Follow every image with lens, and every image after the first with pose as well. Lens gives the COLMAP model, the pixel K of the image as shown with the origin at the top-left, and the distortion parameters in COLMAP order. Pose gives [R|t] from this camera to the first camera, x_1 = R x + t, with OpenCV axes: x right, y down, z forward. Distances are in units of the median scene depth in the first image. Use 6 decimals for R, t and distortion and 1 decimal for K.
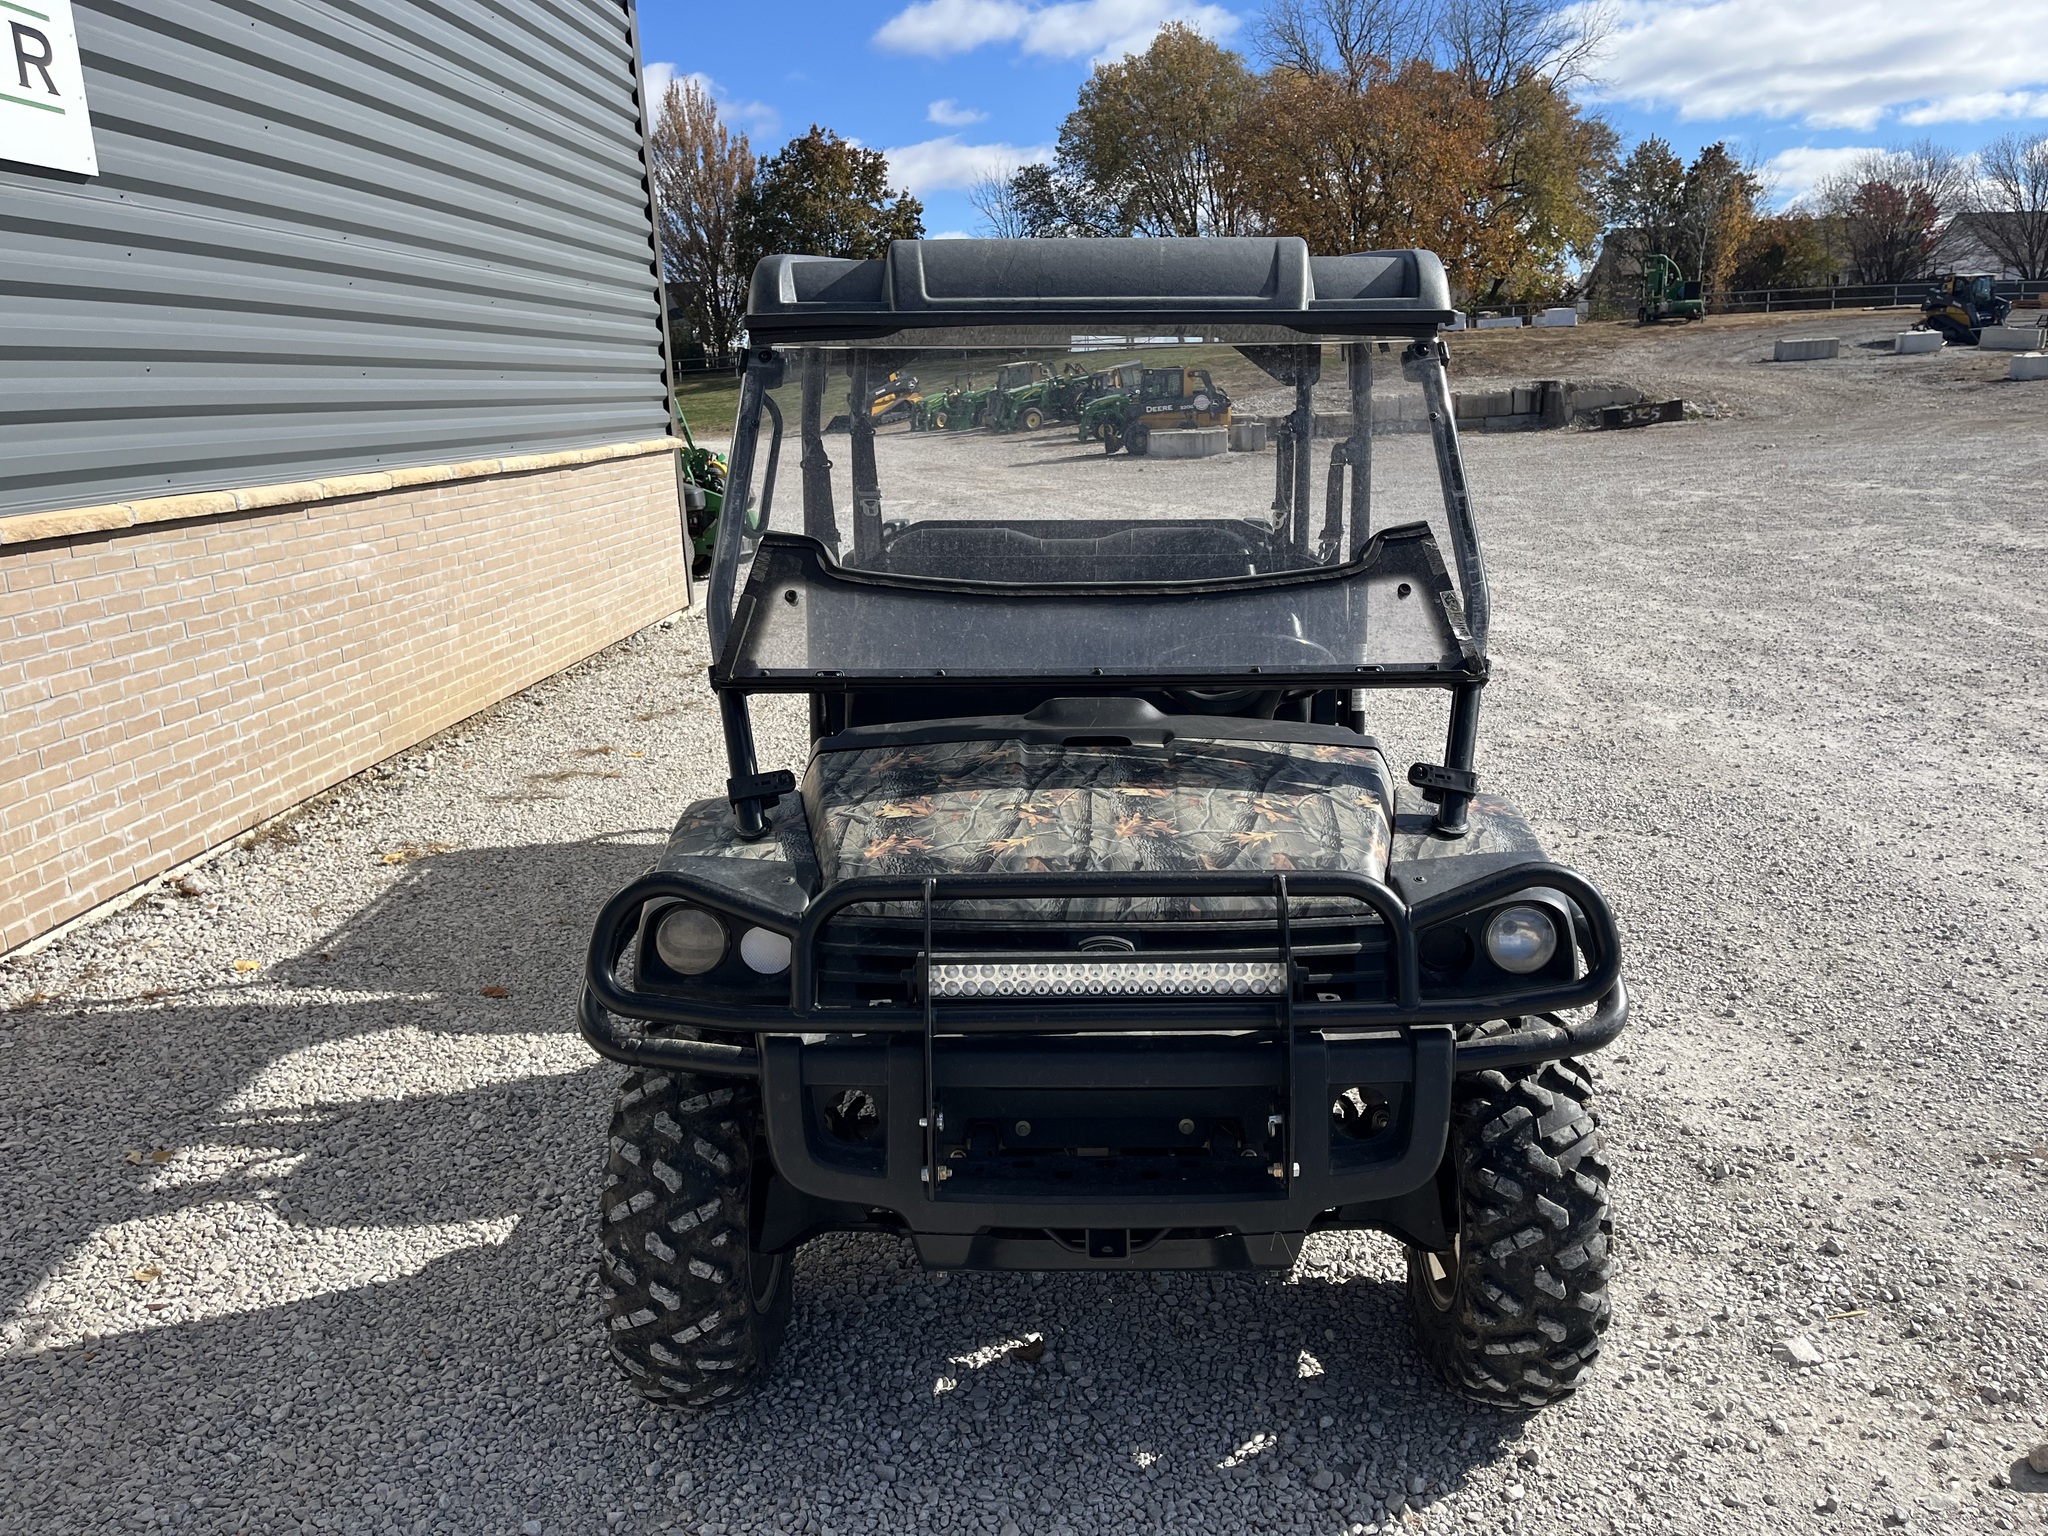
lens RADIAL K [[1539.7, 0, 1041.4], [0, 1539.7, 769.5], [0, 0, 1]] dist [0.068881, -0.092133]
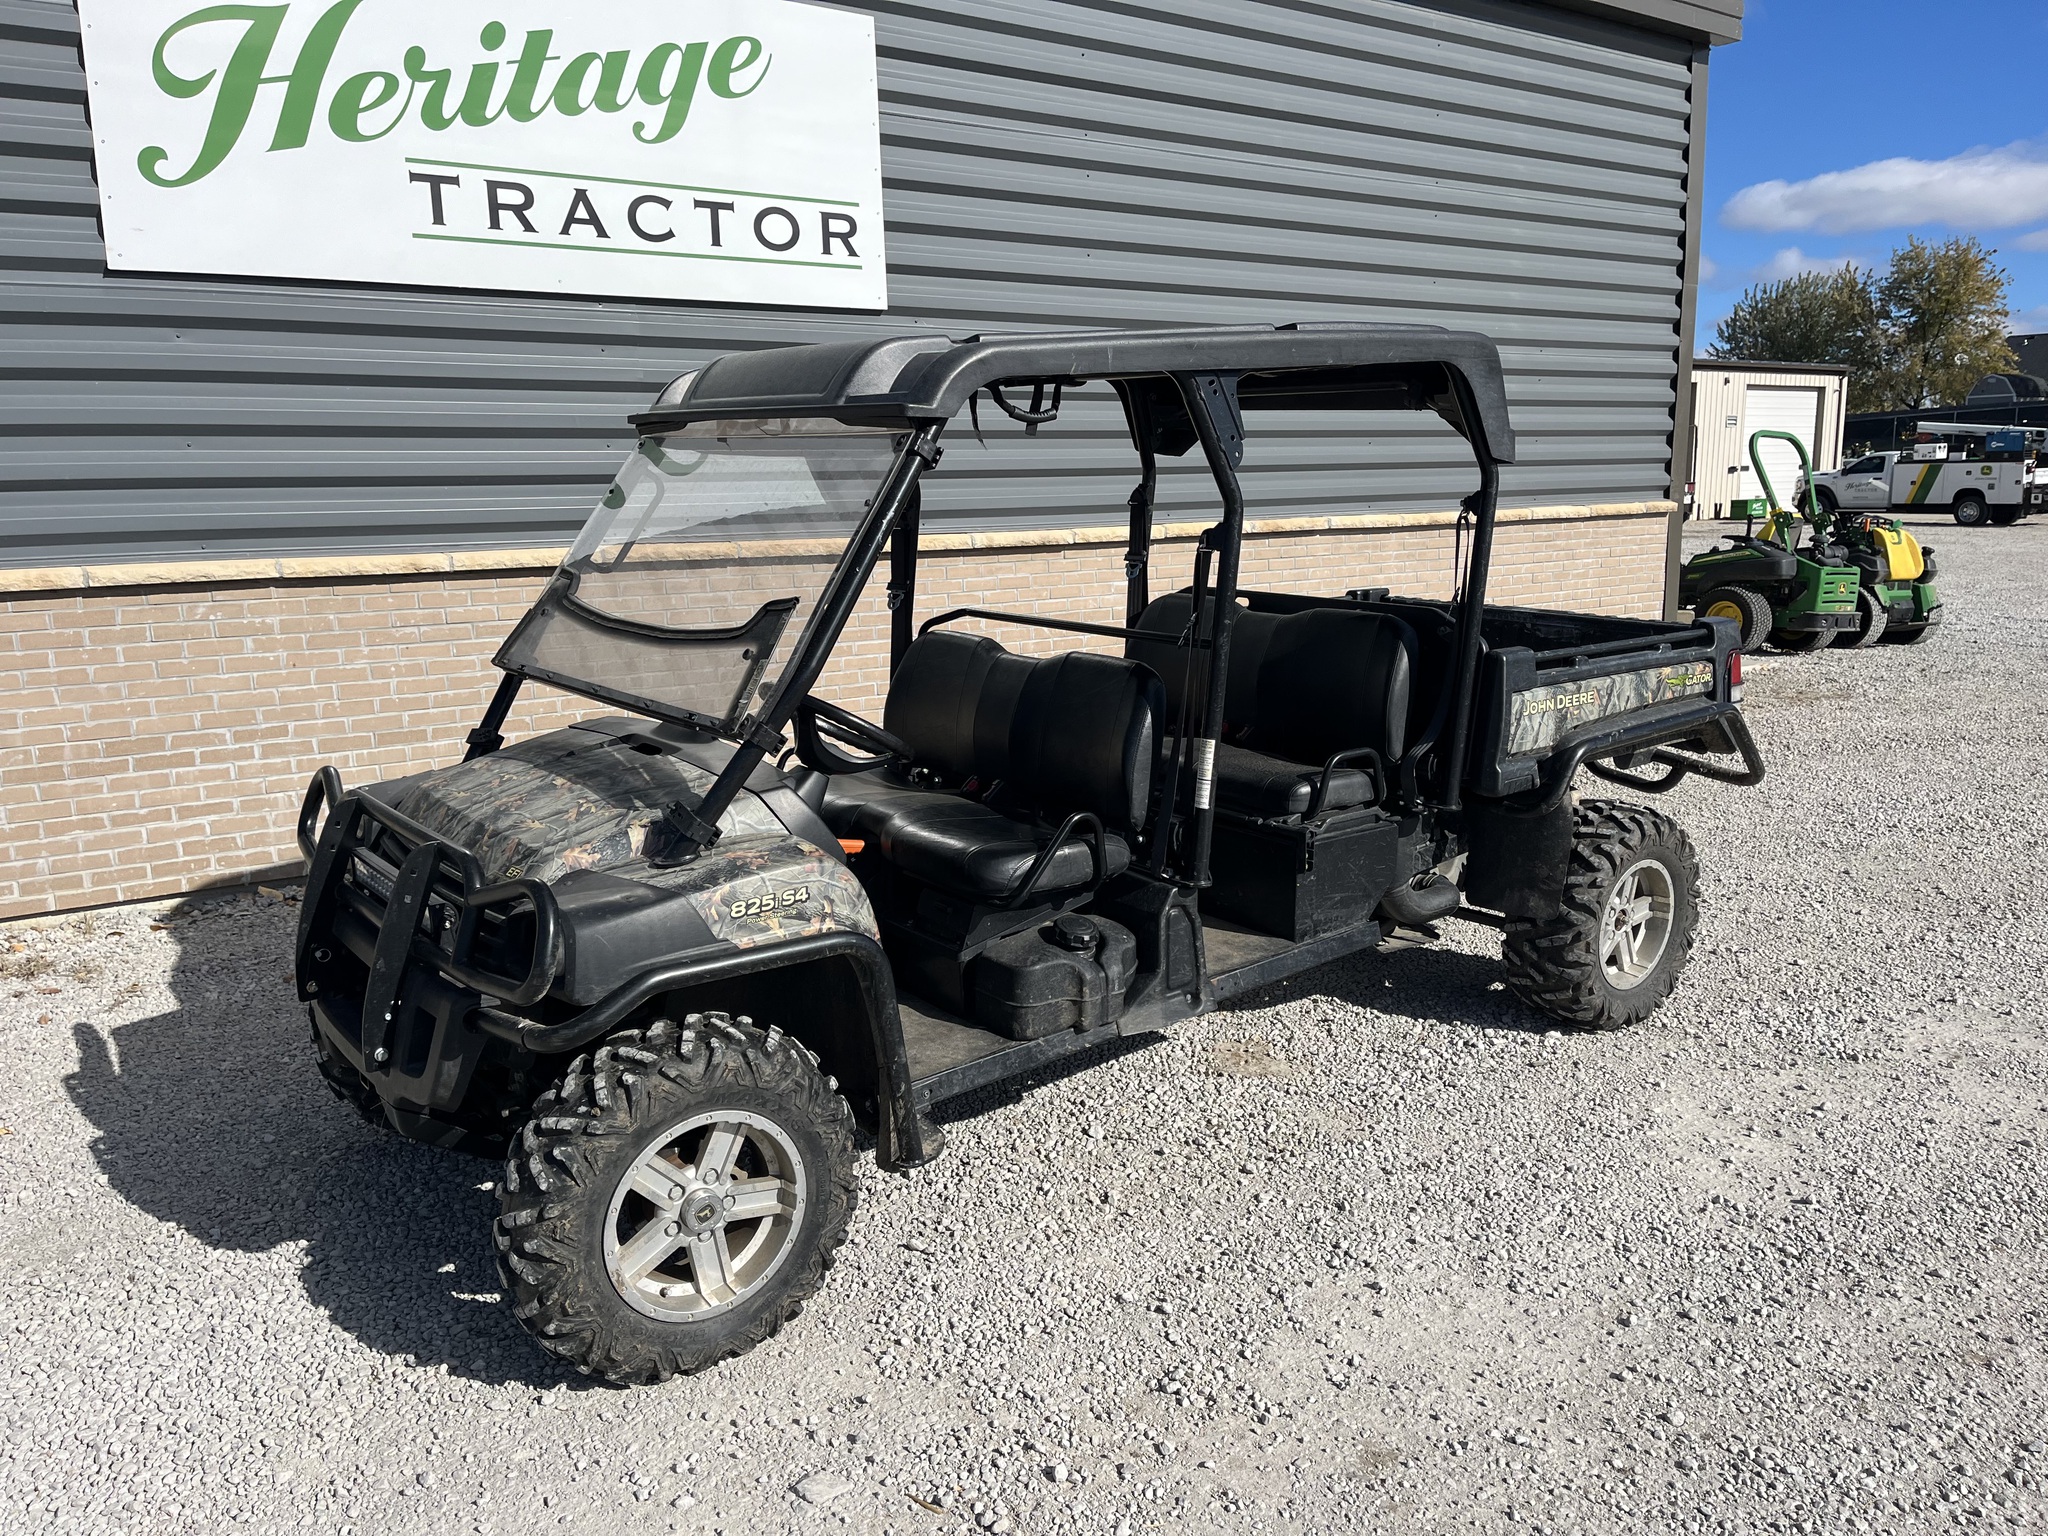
lens RADIAL K [[1539.7, 0, 1027.9], [0, 1539.7, 776.8], [0, 0, 1]] dist [0.068881, -0.092133]
pose [[0.616043, 0.167068, -0.769792, 0.068406], [-0.188561, 0.980114, 0.061814, -0.007551], [0.764811, 0.107072, 0.635295, 0.024979]]
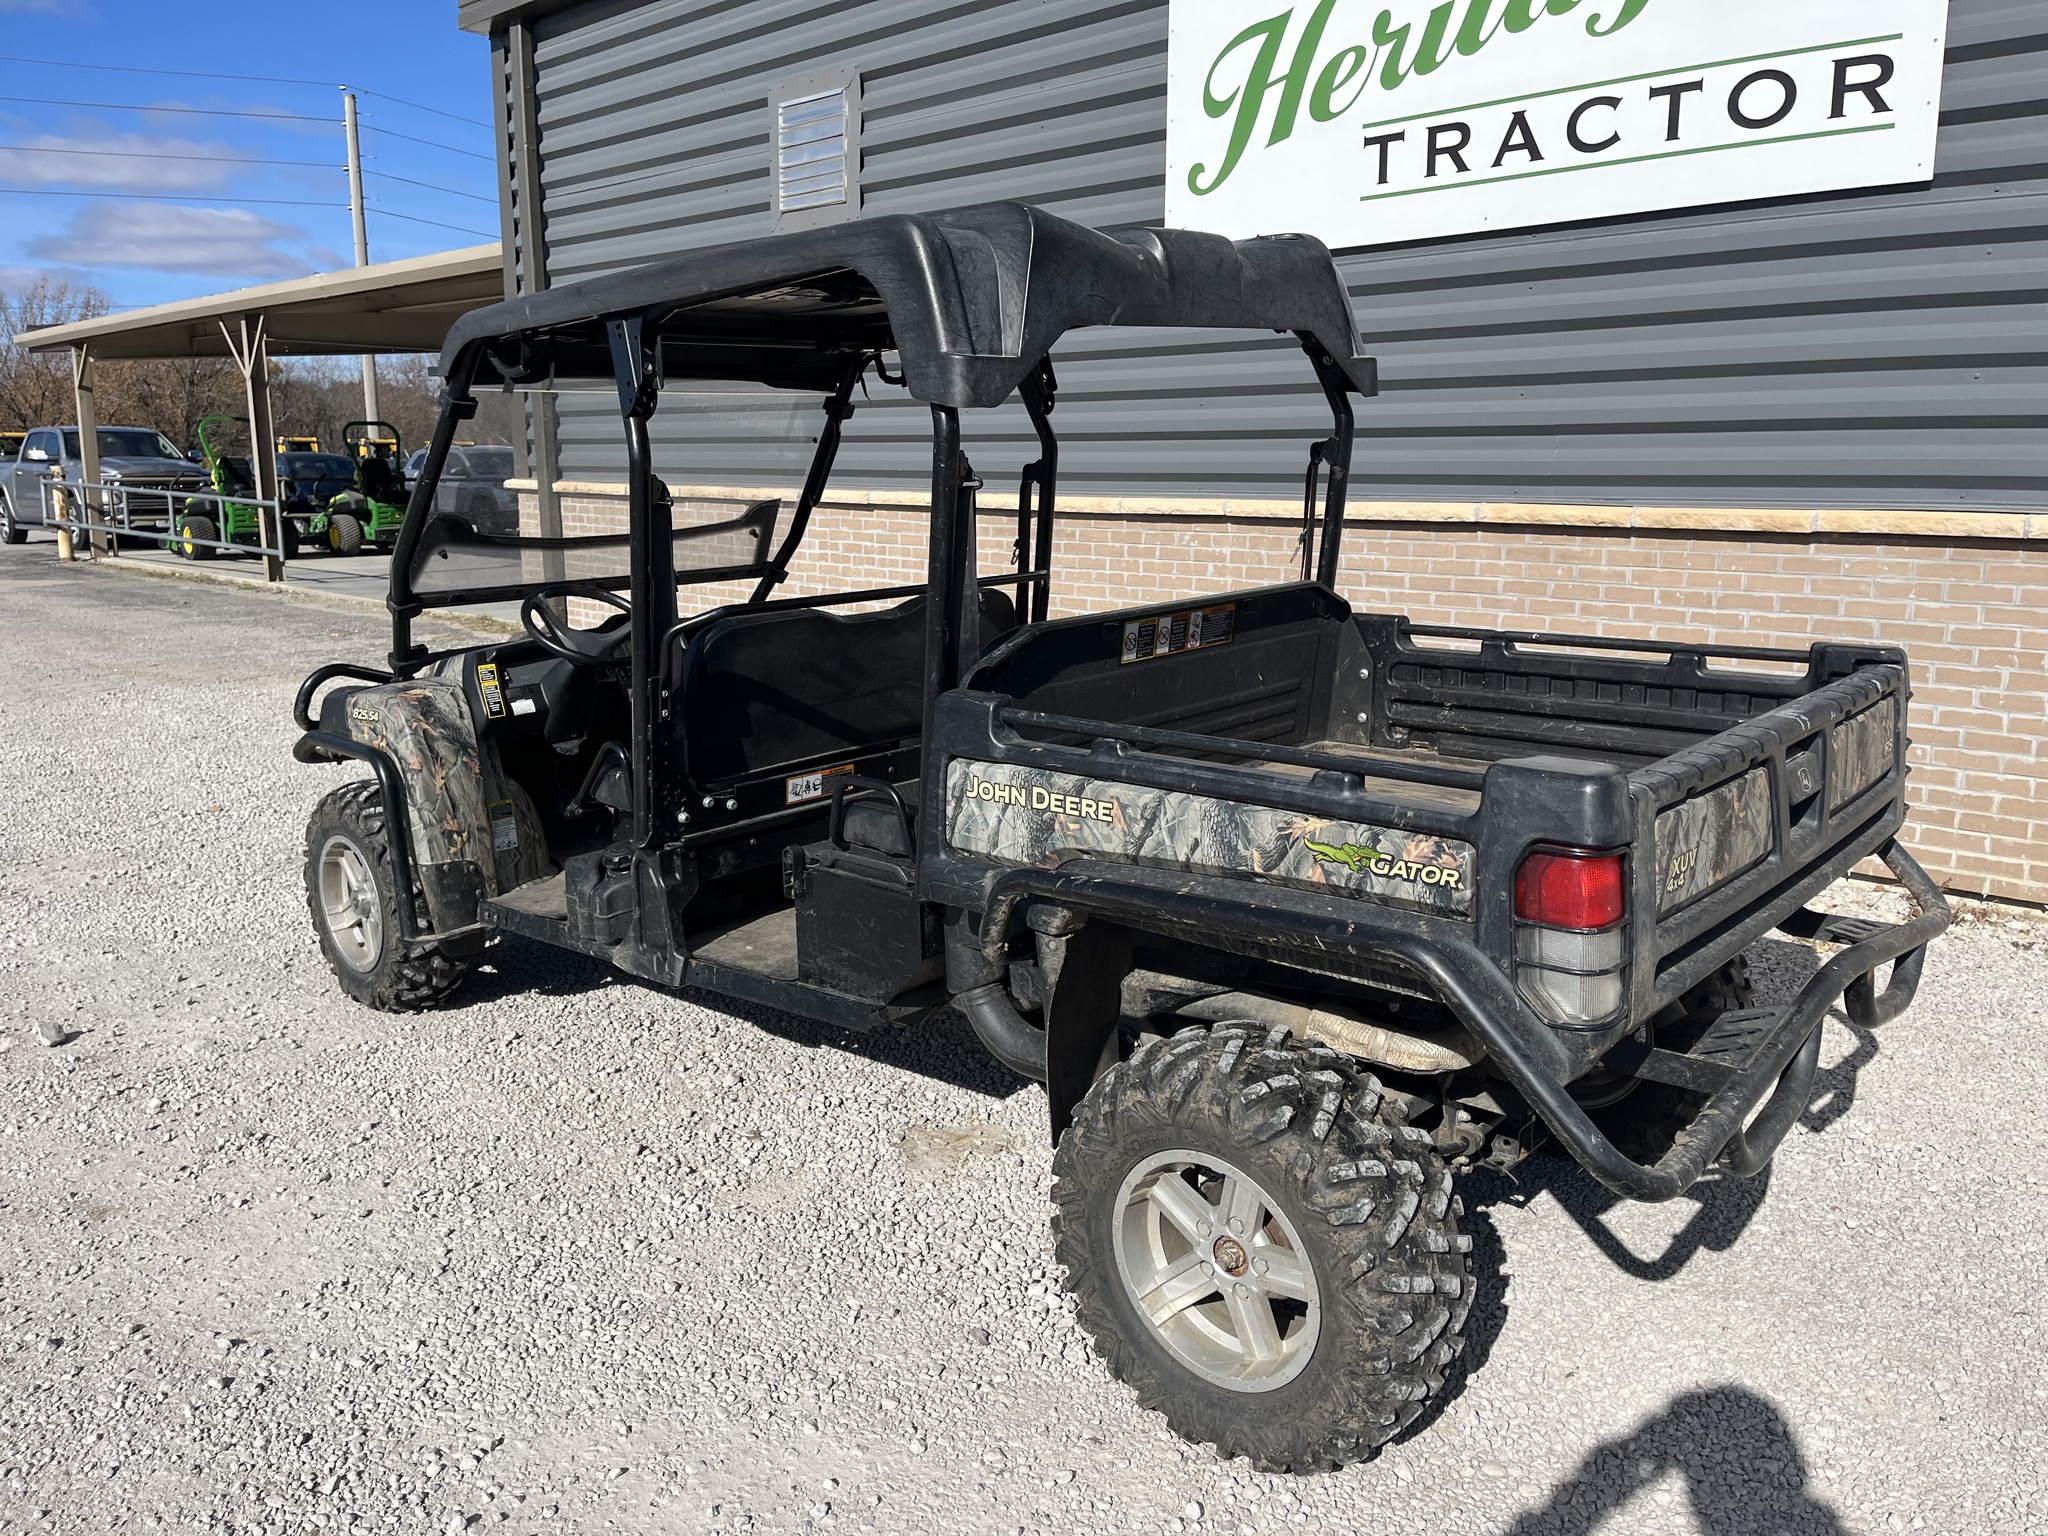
lens RADIAL K [[1539.7, 0, 1038.6], [0, 1539.7, 772.2], [0, 0, 1]] dist [0.068881, -0.092133]
pose [[-0.656814, 0.179435, -0.732392, 0.057402], [-0.160726, 0.915640, 0.368470, -0.032846], [0.736724, 0.359731, -0.572565, 0.135273]]
